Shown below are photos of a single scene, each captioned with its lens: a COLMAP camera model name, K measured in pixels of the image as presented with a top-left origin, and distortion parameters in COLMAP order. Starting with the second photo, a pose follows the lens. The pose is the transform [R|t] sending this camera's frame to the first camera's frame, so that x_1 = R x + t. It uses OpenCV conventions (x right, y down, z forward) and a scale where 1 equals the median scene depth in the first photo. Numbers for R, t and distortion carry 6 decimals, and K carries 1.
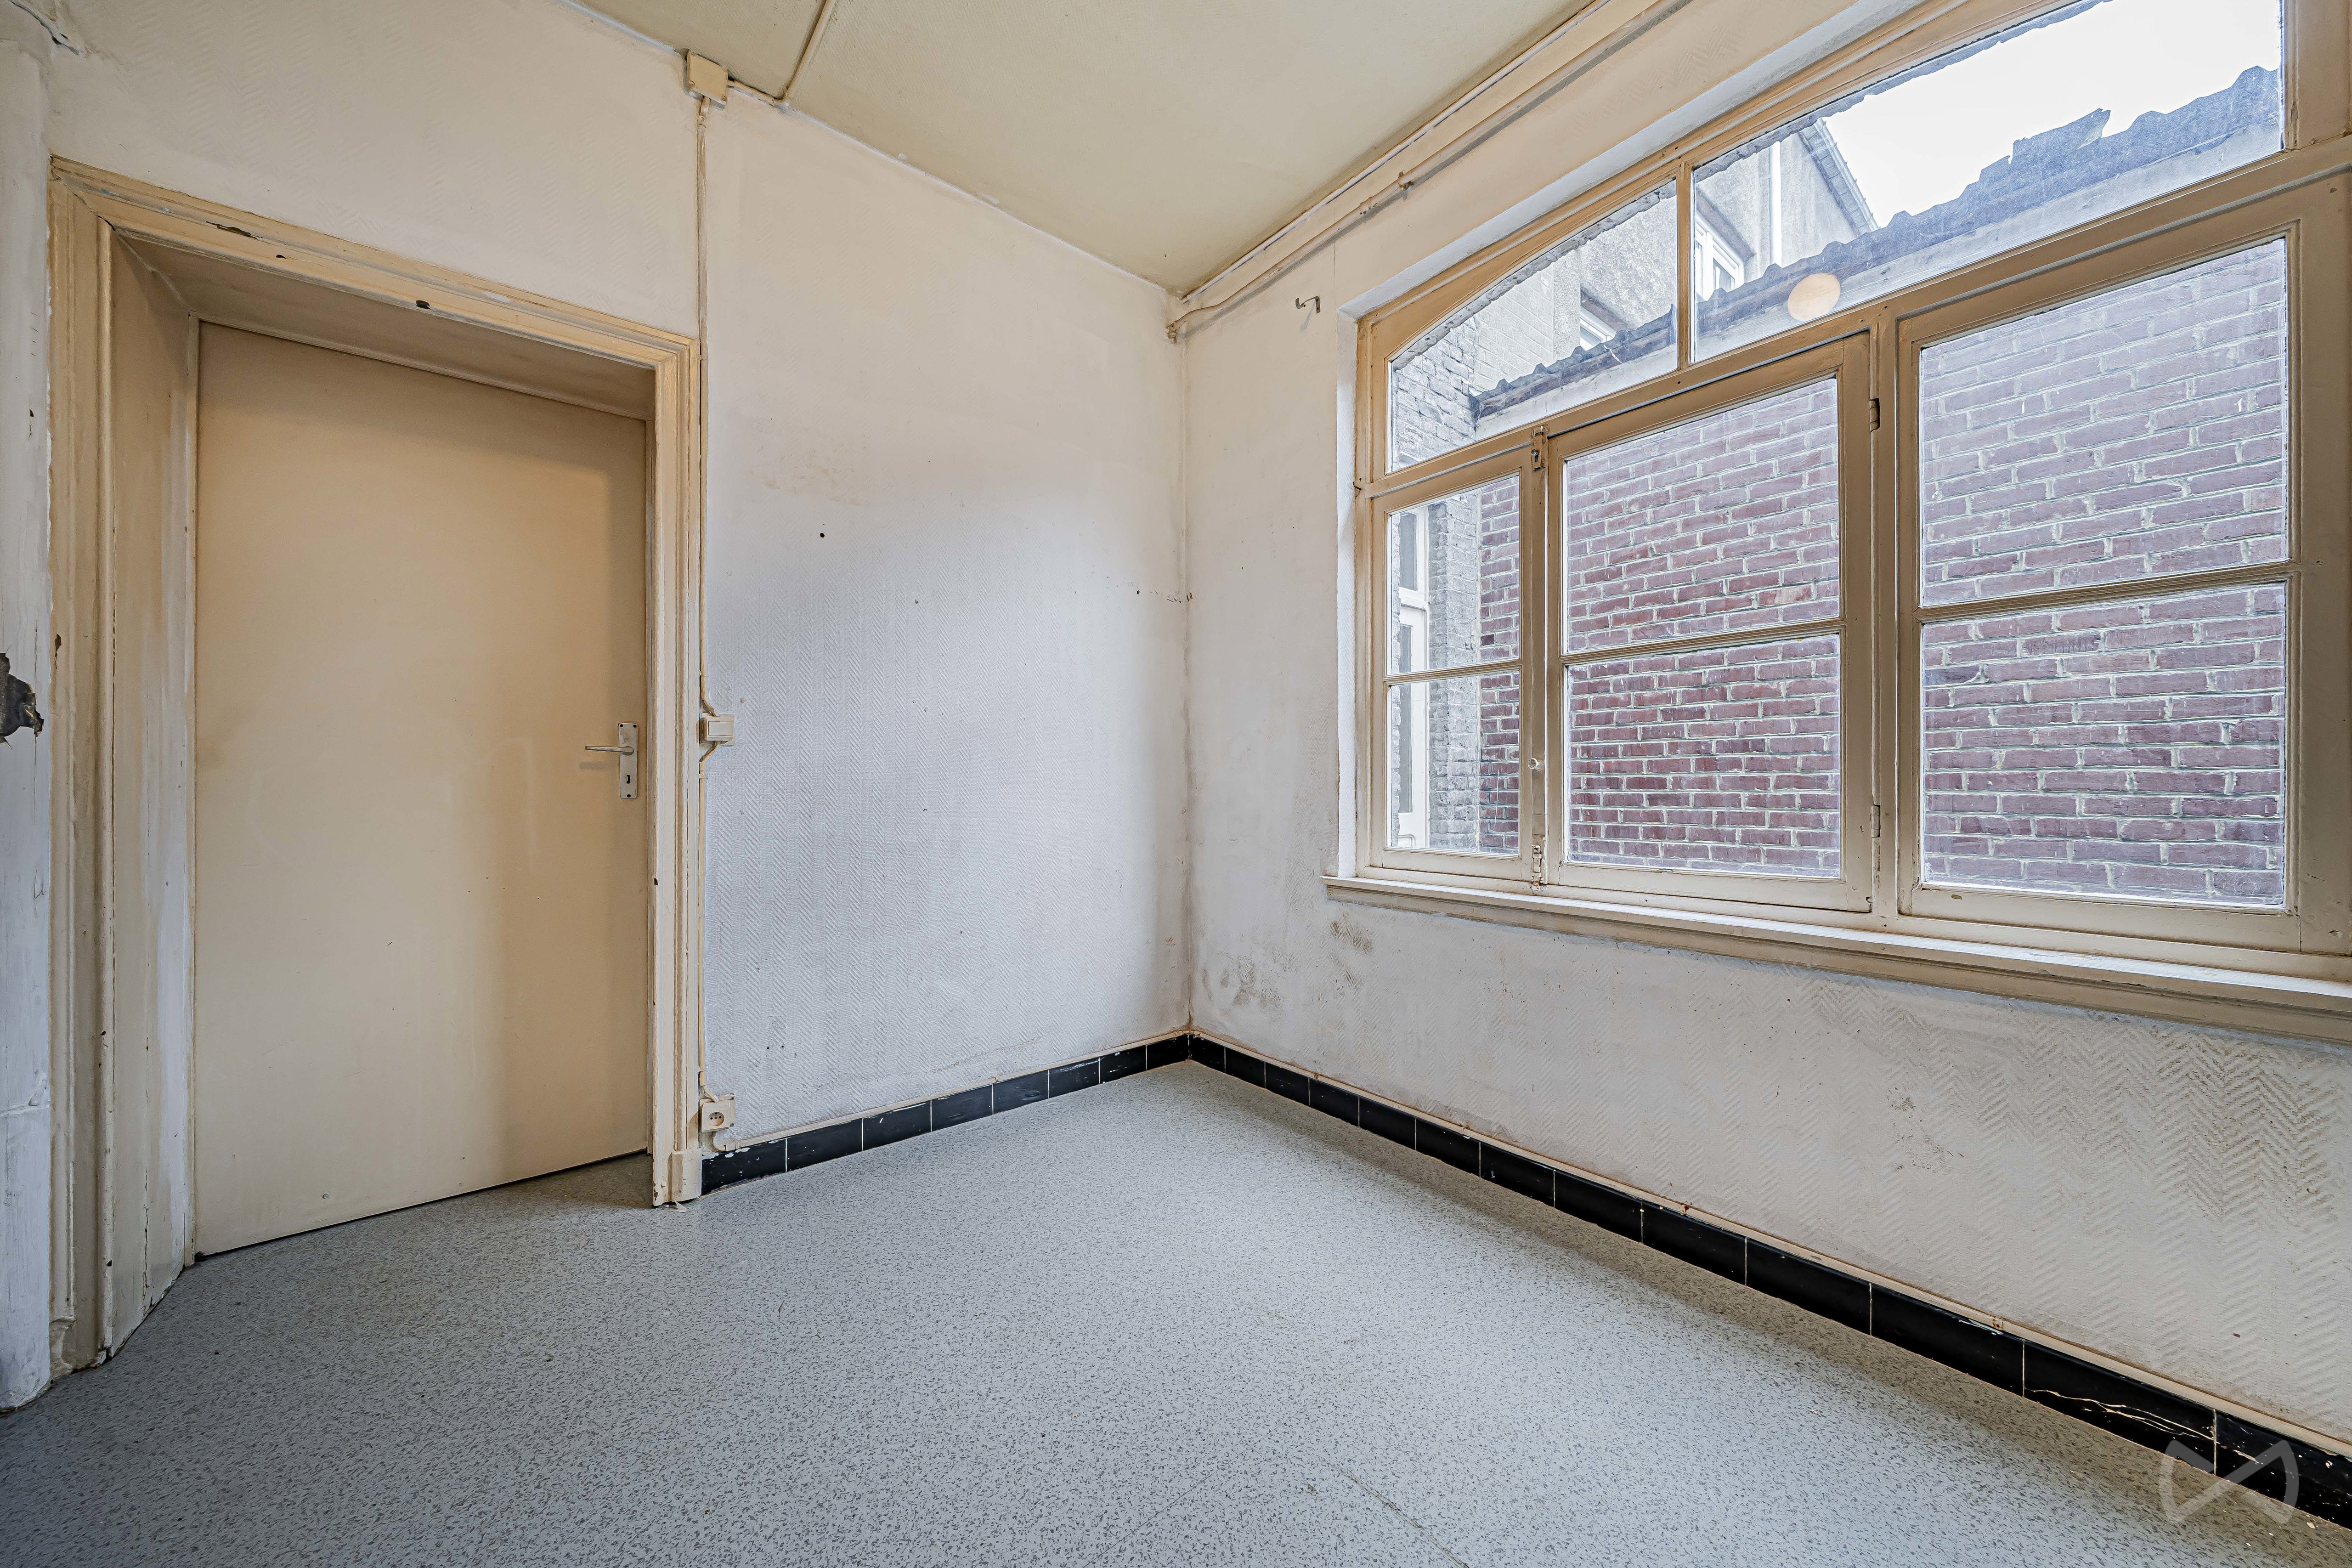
lens RADIAL K [[810.4, 0, 1191.4], [0, 810.4, 779.1], [0, 0, 1]] dist [-0.006802, -0.000281]
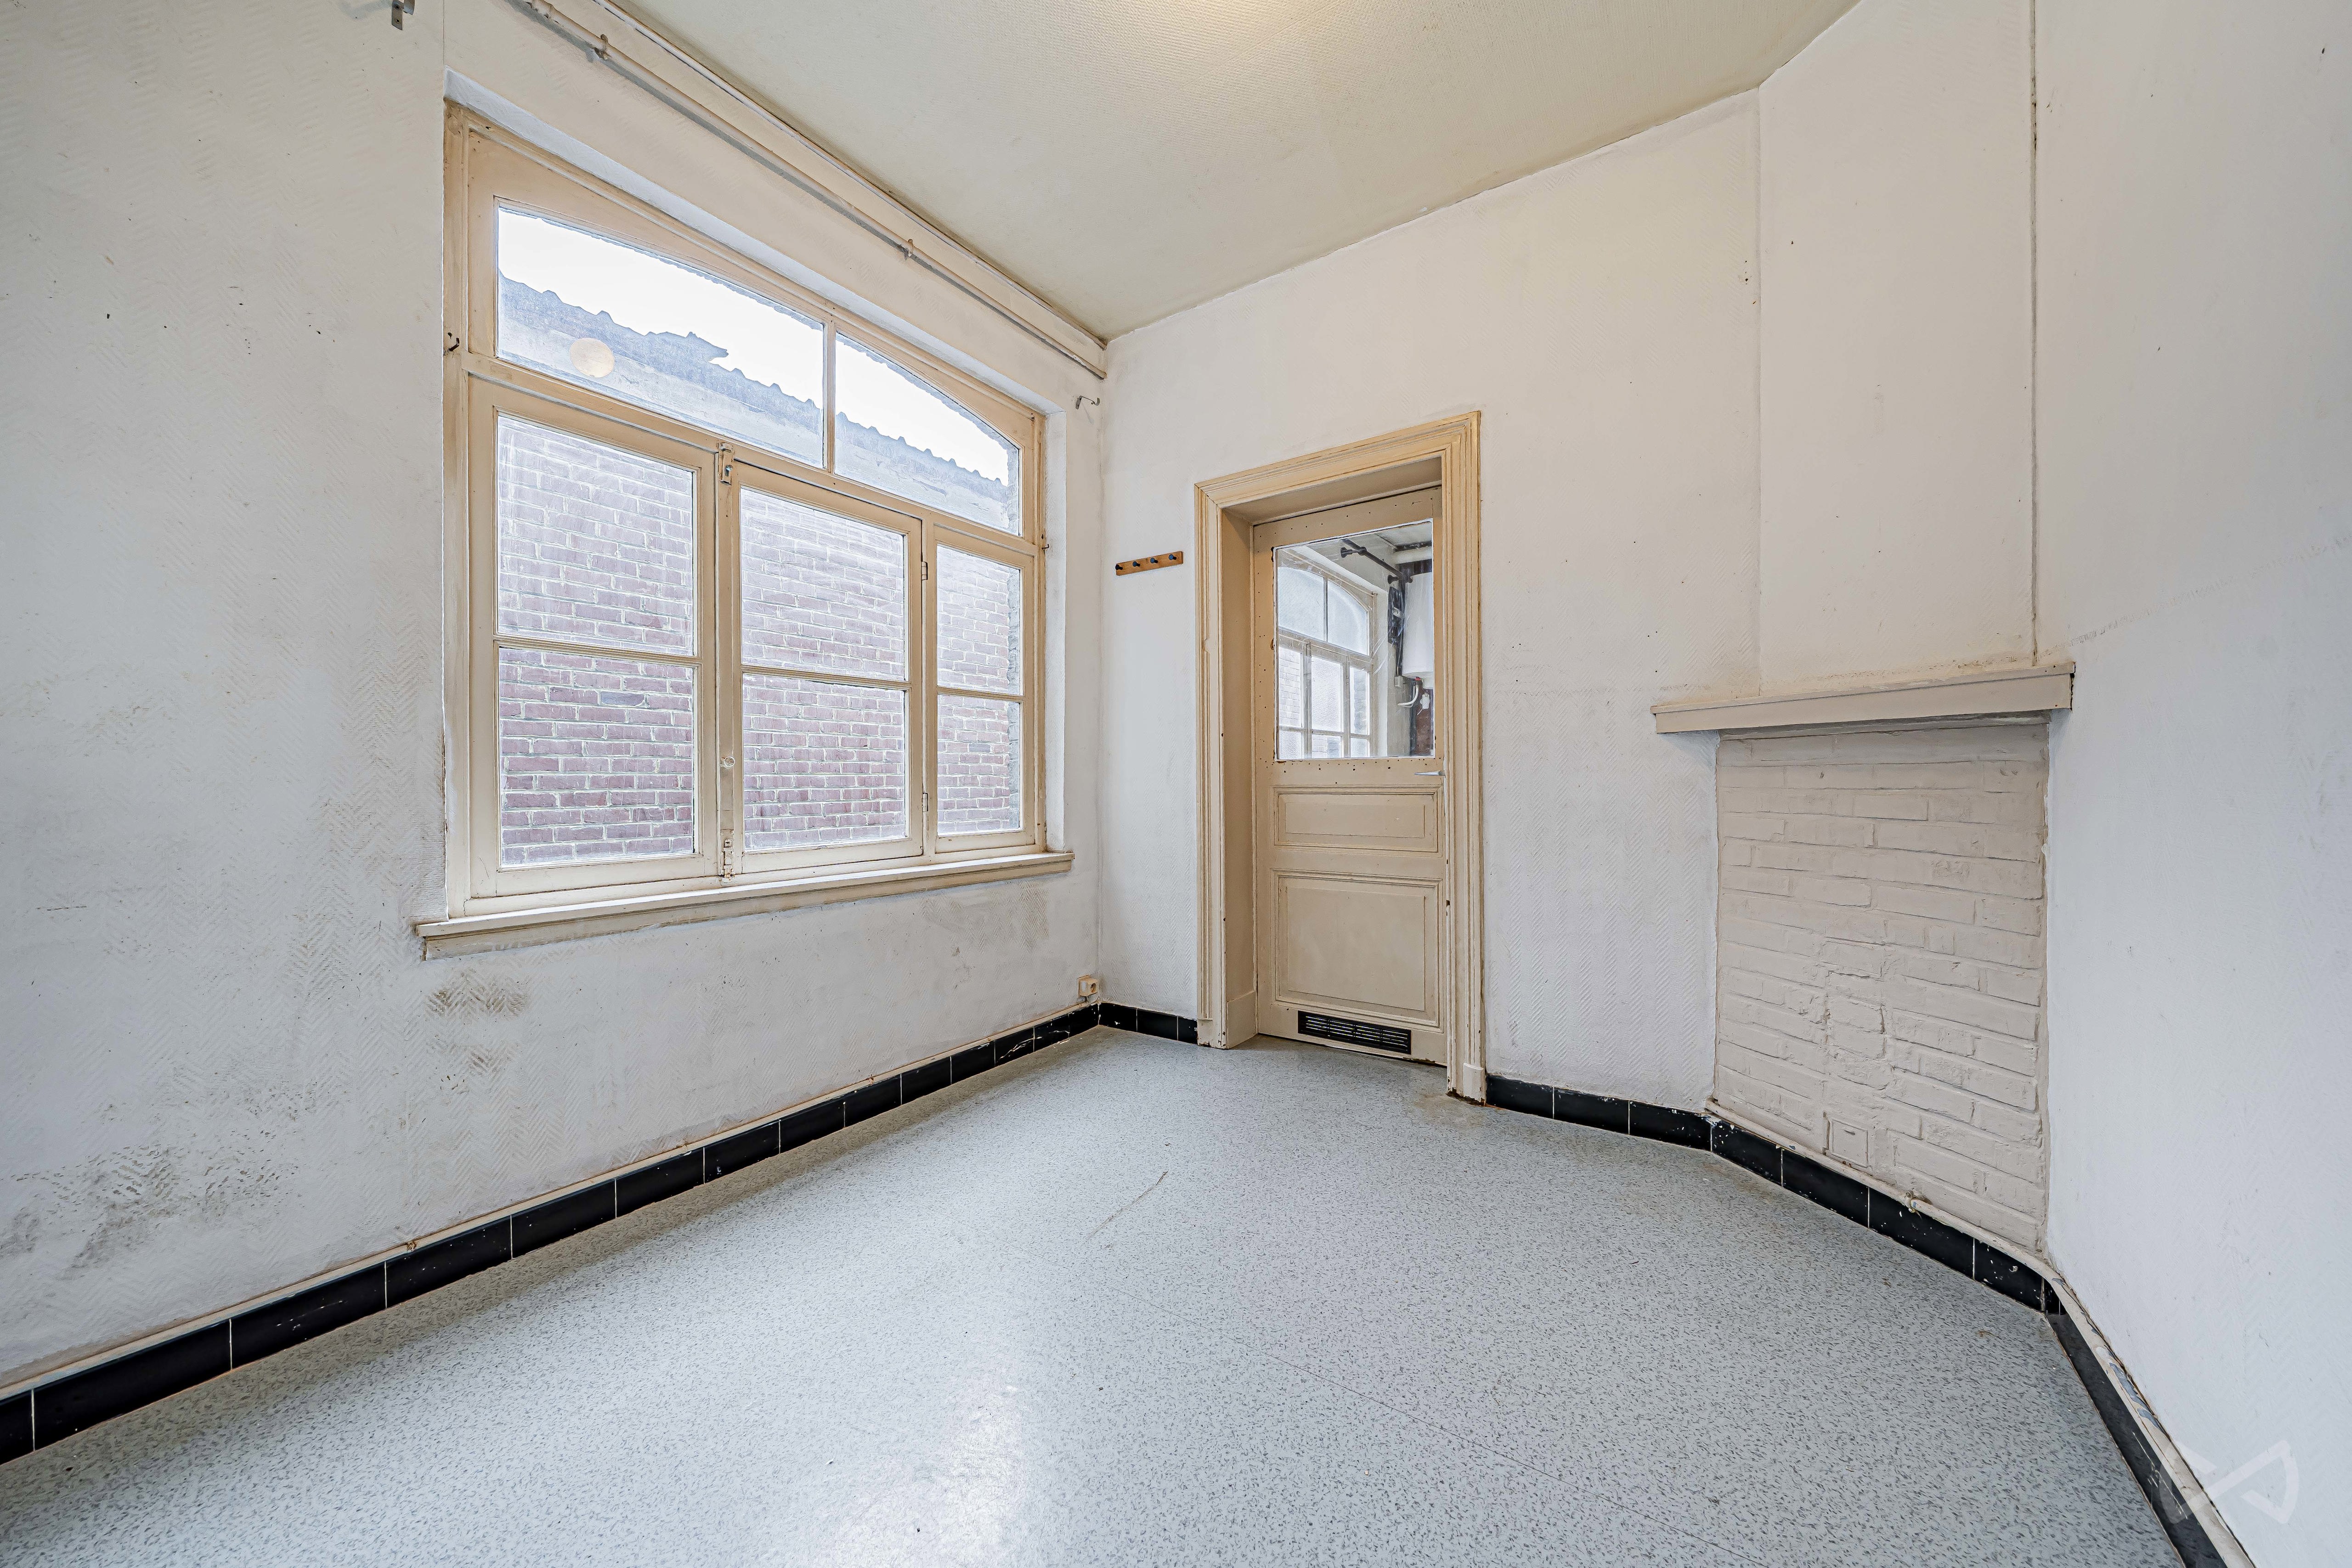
lens RADIAL K [[810.3, 0, 1191.4], [0, 810.3, 779.1], [0, 0, 1]] dist [-0.006802, -0.000281]
pose [[-0.305103, 0.007590, 0.952289, -0.743195], [0.000031, 0.999968, -0.007960, 0.011365], [-0.952319, -0.002399, -0.305094, 0.728551]]
